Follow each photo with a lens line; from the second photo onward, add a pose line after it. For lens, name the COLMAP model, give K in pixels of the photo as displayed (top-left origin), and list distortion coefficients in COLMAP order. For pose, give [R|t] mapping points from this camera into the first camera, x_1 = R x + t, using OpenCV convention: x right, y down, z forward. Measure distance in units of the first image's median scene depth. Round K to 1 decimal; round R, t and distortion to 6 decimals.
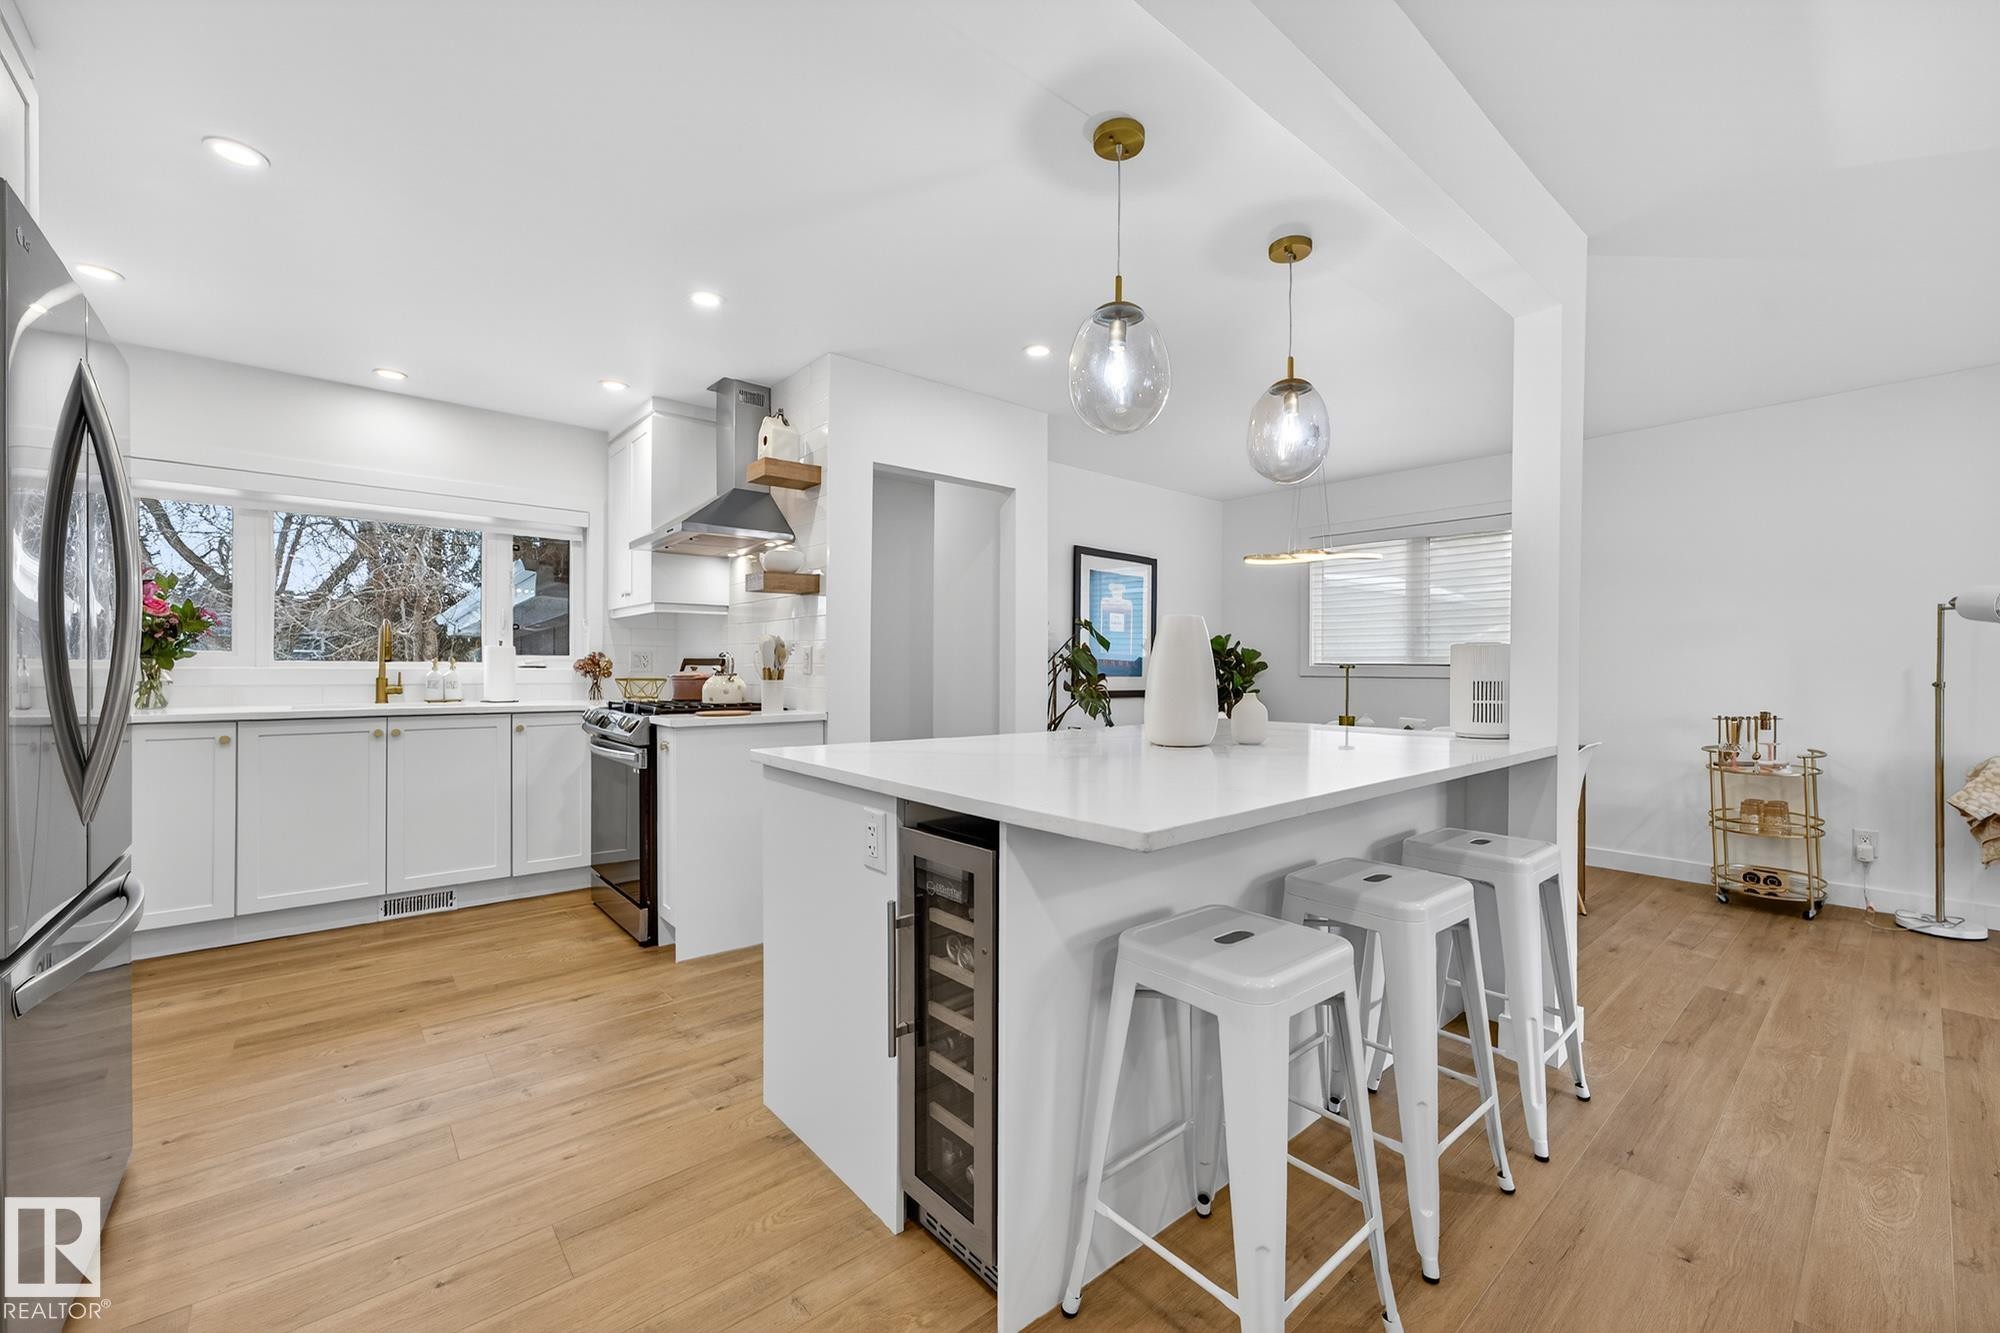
lens RADIAL K [[803.8, 0, 1002.8], [0, 803.8, 672.7], [0, 0, 1]] dist [-0.018525, 0.006146]
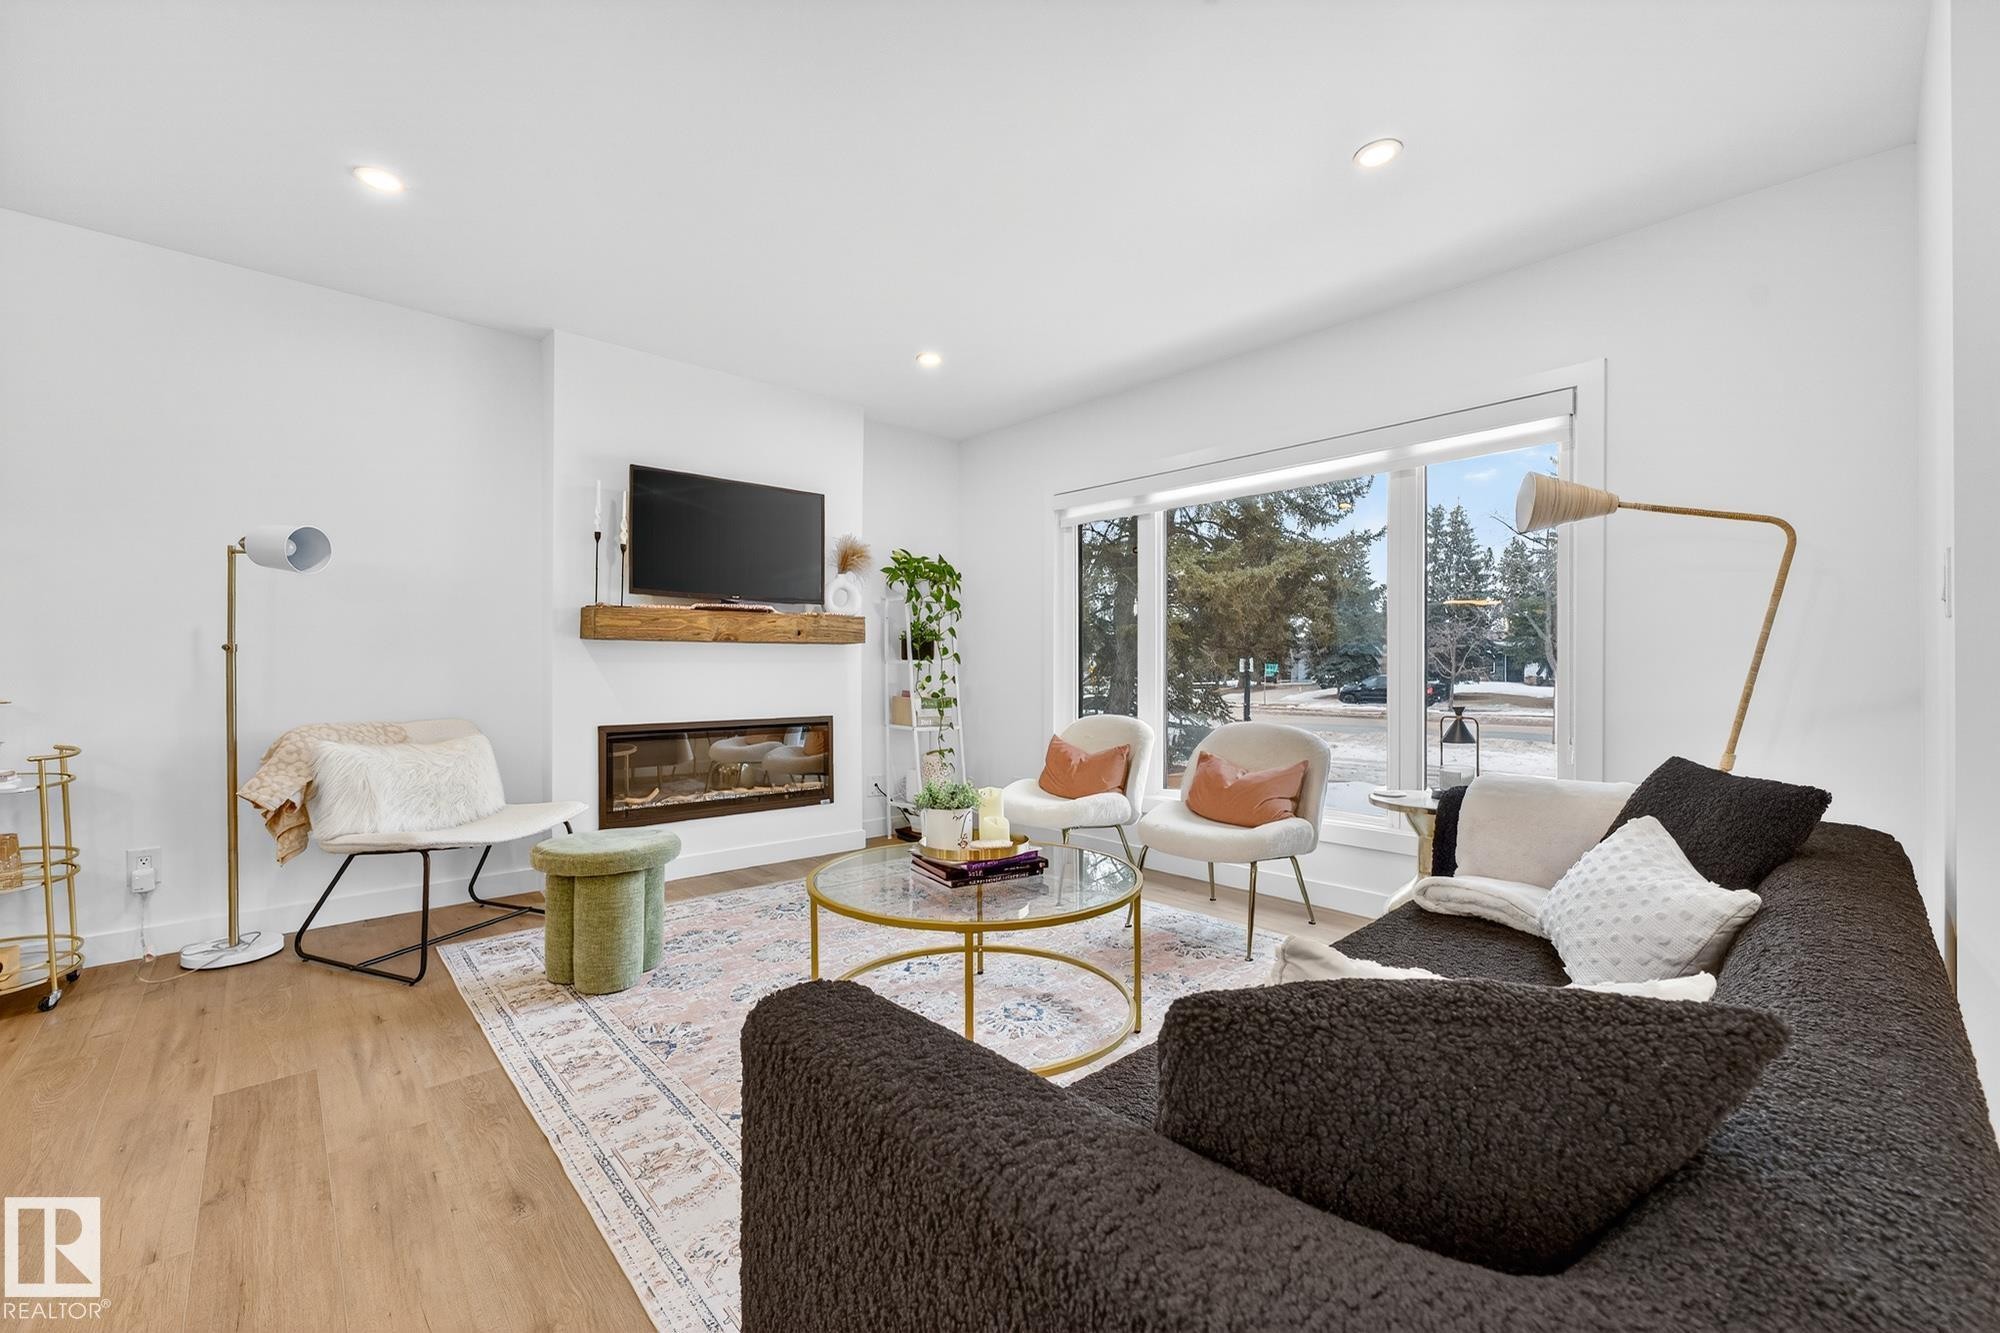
lens RADIAL K [[802.1, 0, 989.6], [0, 802.1, 666.0], [0, 0, 1]] dist [0.000450, 0.000182]
pose [[-0.022015, -0.003366, 0.999752, 0.340602], [0.004332, 0.999985, 0.003462, 0.031925], [-0.999748, 0.004407, -0.022000, 0.242695]]
